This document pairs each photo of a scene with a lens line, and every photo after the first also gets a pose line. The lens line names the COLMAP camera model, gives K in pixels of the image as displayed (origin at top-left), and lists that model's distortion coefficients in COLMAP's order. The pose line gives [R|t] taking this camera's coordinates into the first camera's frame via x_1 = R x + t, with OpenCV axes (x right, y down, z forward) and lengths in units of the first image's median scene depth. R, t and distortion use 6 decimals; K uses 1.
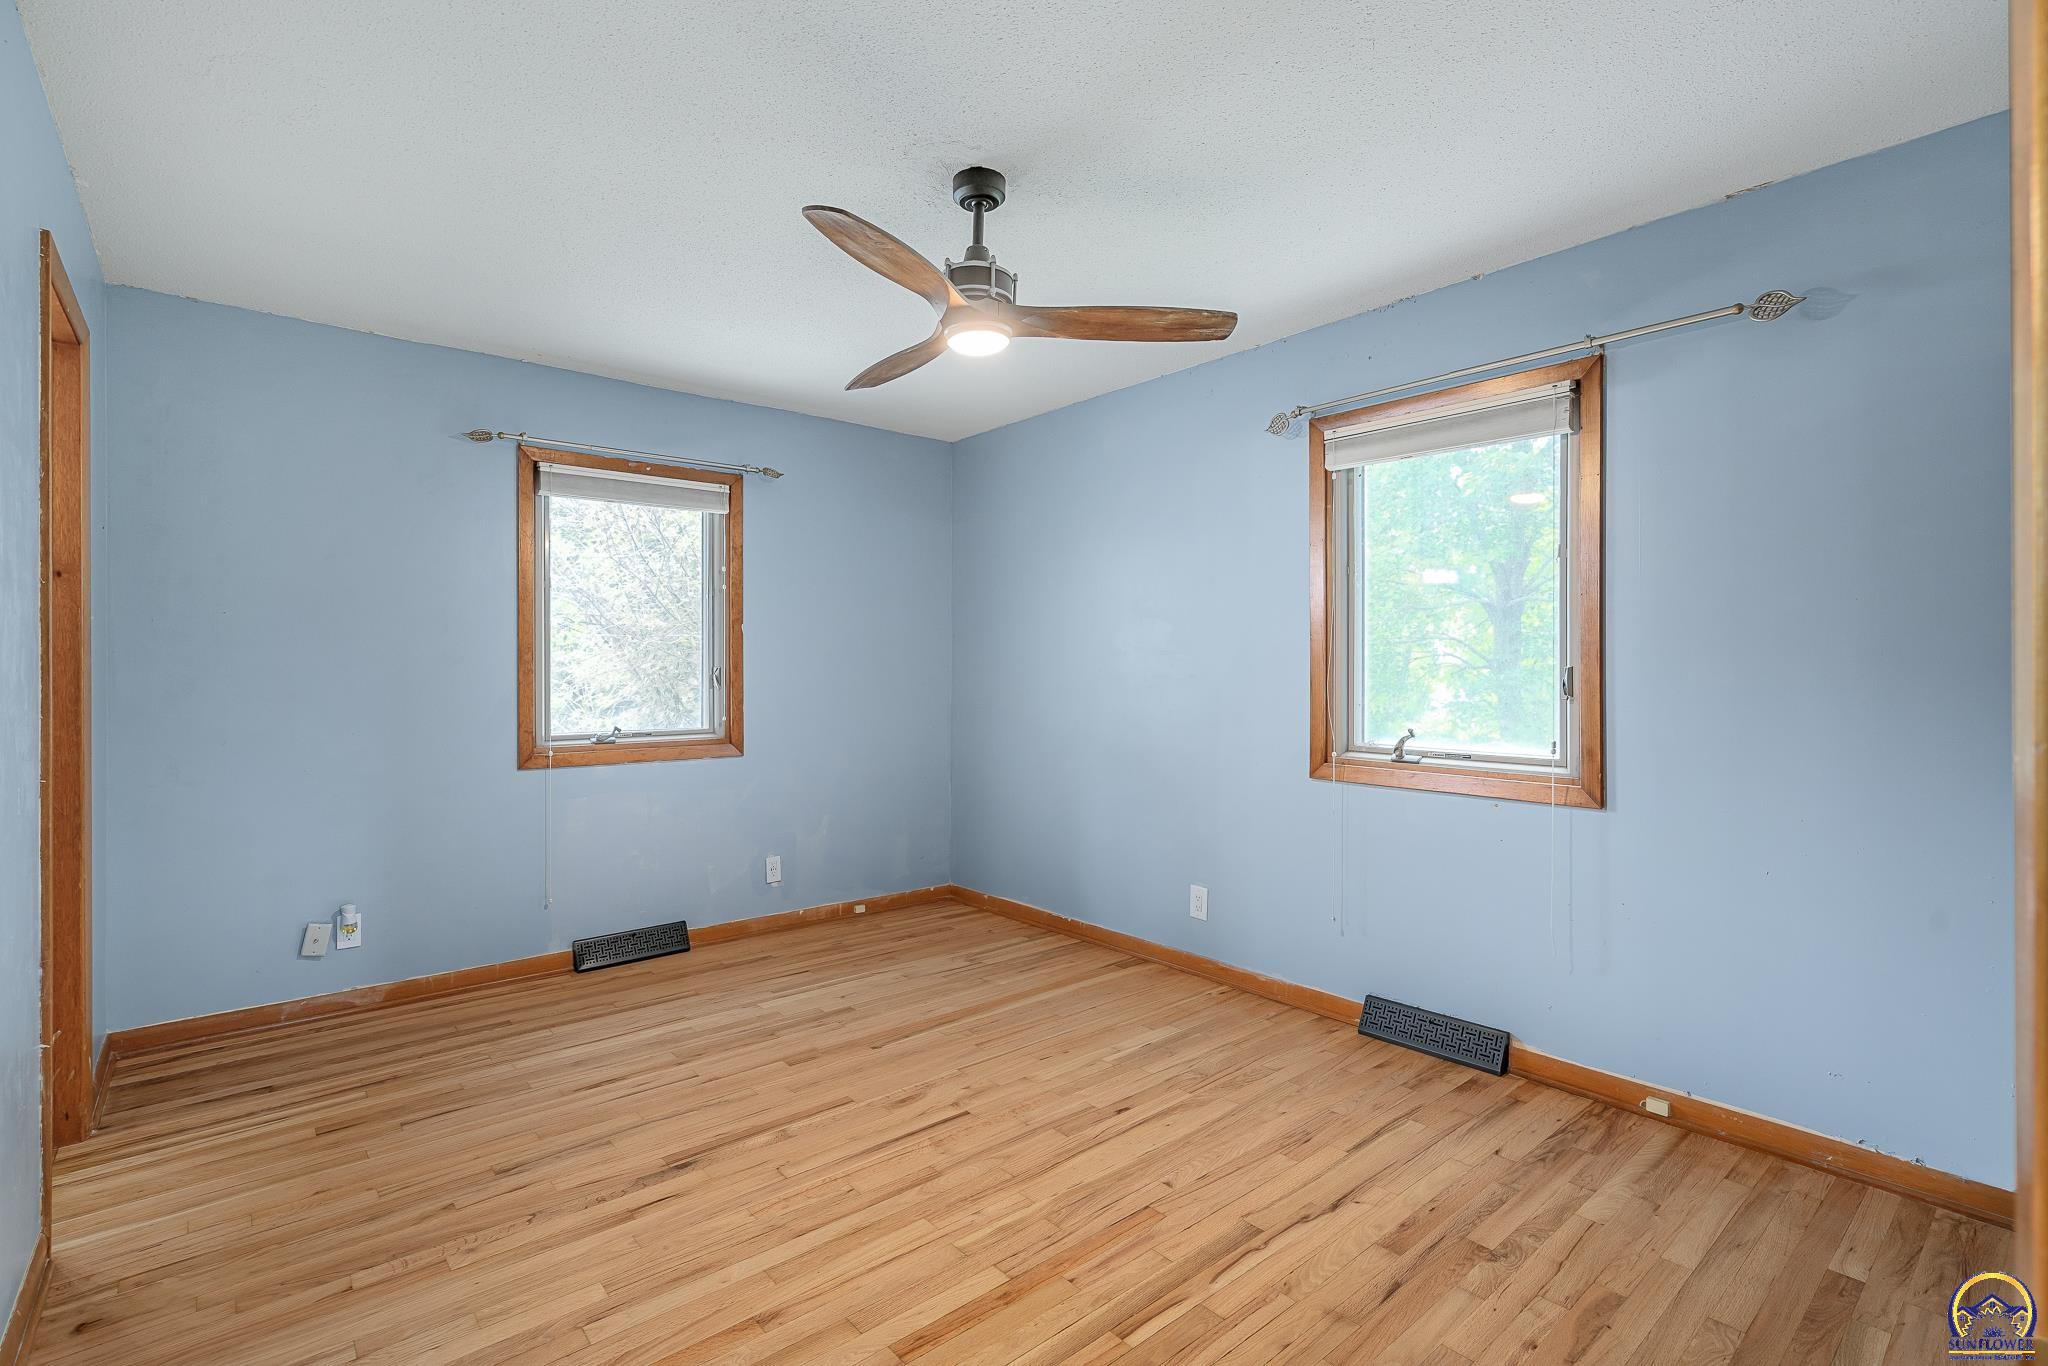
lens RADIAL K [[922.2, 0, 1024.0], [0, 922.2, 683.0], [0, 0, 1]] dist [0.000511, 0.000229]
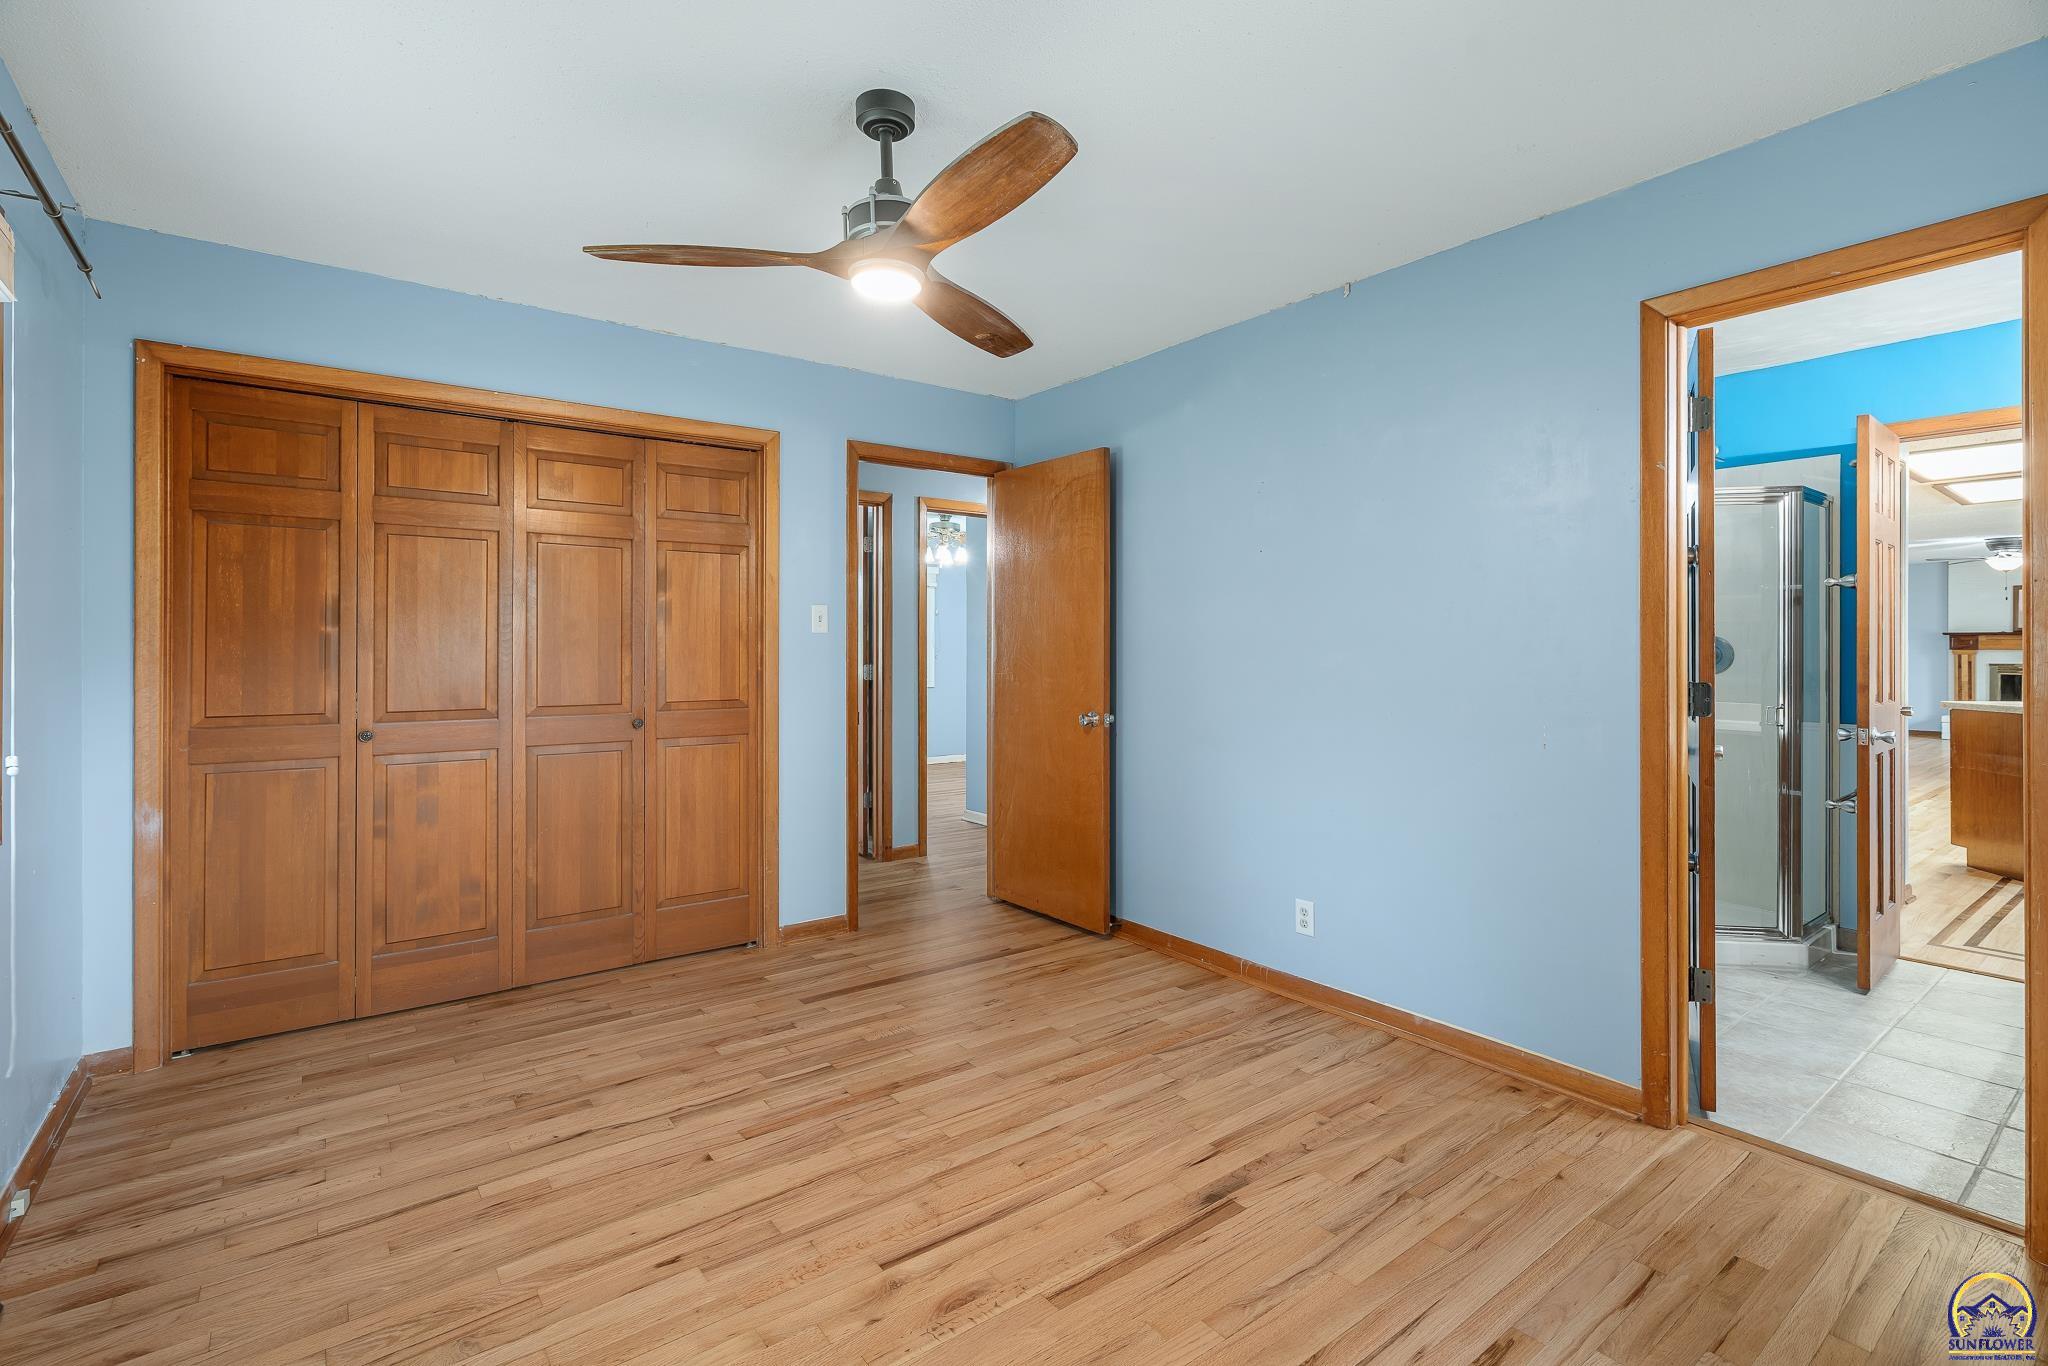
lens RADIAL K [[948.5, 0, 1025.5], [0, 948.5, 622.0], [0, 0, 1]] dist [-0.002271, -0.000456]
pose [[-0.998396, 0.004280, 0.056456, -0.252527], [0.003238, 0.999823, -0.018549, -0.023328], [-0.056525, -0.018337, -0.998233, 2.034944]]
